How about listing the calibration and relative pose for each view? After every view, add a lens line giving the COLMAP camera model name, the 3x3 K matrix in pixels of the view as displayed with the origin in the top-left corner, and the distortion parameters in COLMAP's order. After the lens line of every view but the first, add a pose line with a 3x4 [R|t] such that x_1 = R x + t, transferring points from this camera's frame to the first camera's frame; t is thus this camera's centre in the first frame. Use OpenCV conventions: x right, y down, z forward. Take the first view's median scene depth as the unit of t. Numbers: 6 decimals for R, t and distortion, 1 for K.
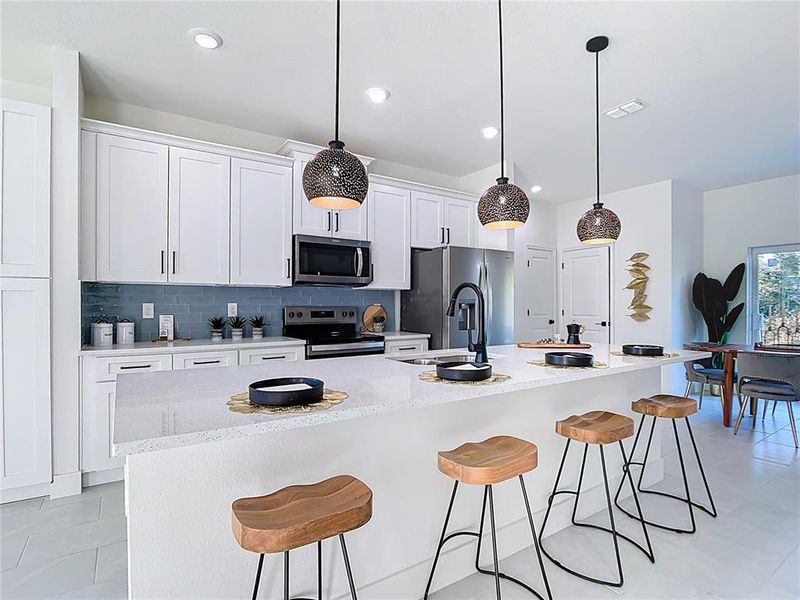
lens RADIAL K [[423.1, 0, 404.7], [0, 423.1, 300.6], [0, 0, 1]] dist [-0.027823, 0.000559]
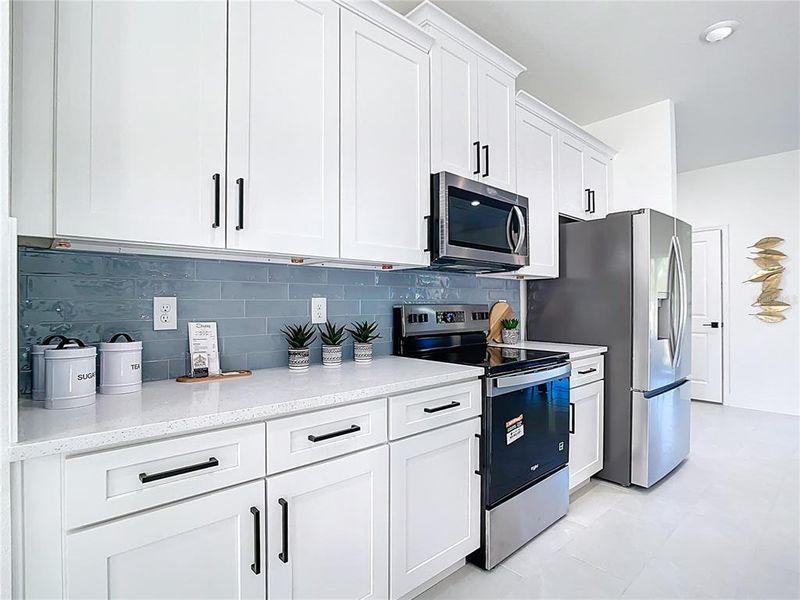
lens RADIAL K [[416.4, 0, 400.0], [0, 416.4, 300.0], [0, 0, 1]] dist [-0.027574, 0.000854]
pose [[0.991163, -0.001463, 0.132638, -0.361732], [0.001351, 0.999999, 0.000937, 0.008149], [-0.132640, -0.000749, 0.991164, 0.446769]]
